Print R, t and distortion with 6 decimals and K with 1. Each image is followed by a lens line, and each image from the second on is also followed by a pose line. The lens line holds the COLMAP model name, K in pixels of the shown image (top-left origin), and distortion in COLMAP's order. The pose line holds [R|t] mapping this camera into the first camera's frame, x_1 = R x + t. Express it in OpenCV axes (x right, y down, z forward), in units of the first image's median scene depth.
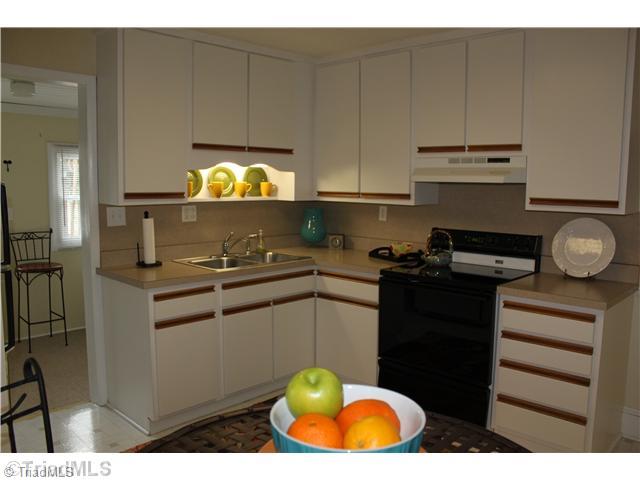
lens RADIAL K [[548.2, 0, 321.8], [0, 548.2, 235.9], [0, 0, 1]] dist [-0.080573, 0.015174]
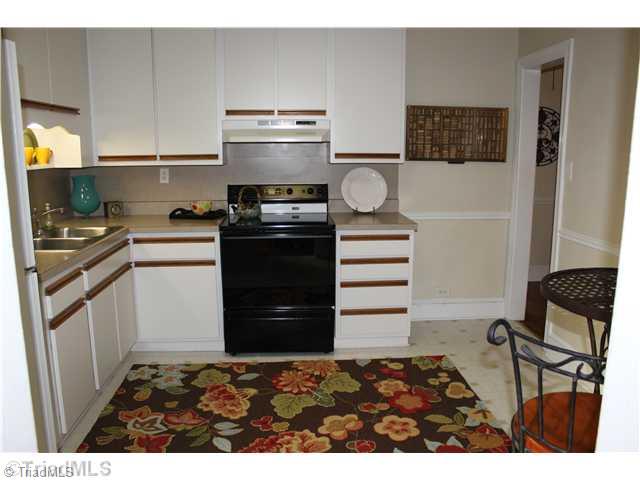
lens RADIAL K [[548.2, 0, 320.5], [0, 548.2, 243.8], [0, 0, 1]] dist [-0.080573, 0.015174]
pose [[0.679987, -0.146404, 0.718459, -0.511042], [0.083706, 0.988957, 0.122300, -0.018241], [-0.728430, -0.023023, 0.684733, 0.131998]]
